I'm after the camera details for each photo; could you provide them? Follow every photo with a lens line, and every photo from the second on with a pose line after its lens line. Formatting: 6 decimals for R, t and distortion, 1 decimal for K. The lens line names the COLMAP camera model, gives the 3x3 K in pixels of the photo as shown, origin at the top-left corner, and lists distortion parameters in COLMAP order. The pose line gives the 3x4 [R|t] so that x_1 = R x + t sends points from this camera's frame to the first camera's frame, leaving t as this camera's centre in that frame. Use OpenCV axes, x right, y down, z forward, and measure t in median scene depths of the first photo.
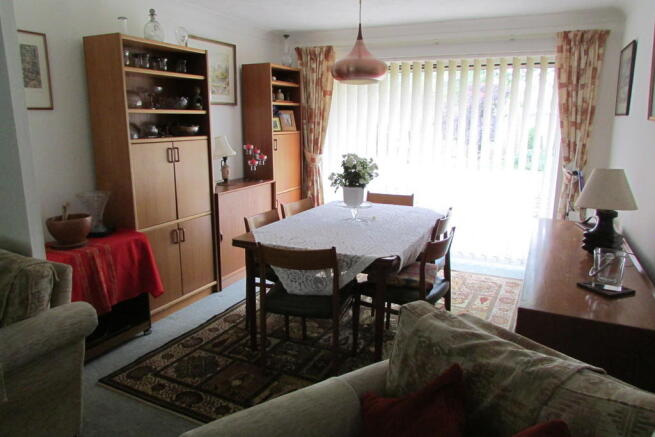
lens RADIAL K [[466.0, 0, 326.7], [0, 466.0, 216.0], [0, 0, 1]] dist [-0.006434, 0.016768]
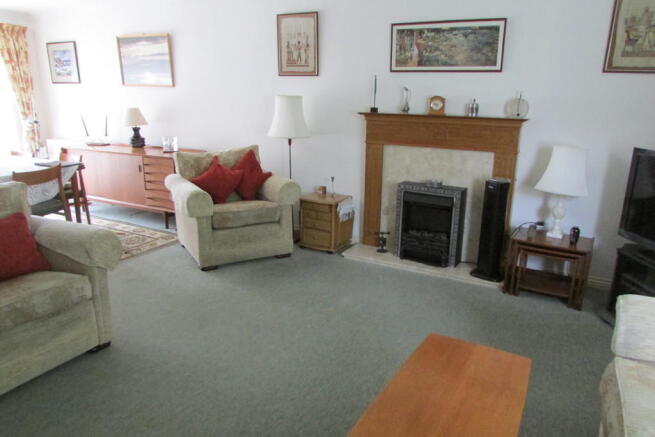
lens RADIAL K [[466.0, 0, 326.6], [0, 466.0, 219.3], [0, 0, 1]] dist [-0.006434, 0.016768]
pose [[0.037960, -0.283495, 0.958222, -0.988576], [0.216372, 0.938496, 0.269088, -0.001068], [-0.975573, 0.197118, 0.096966, 0.004364]]
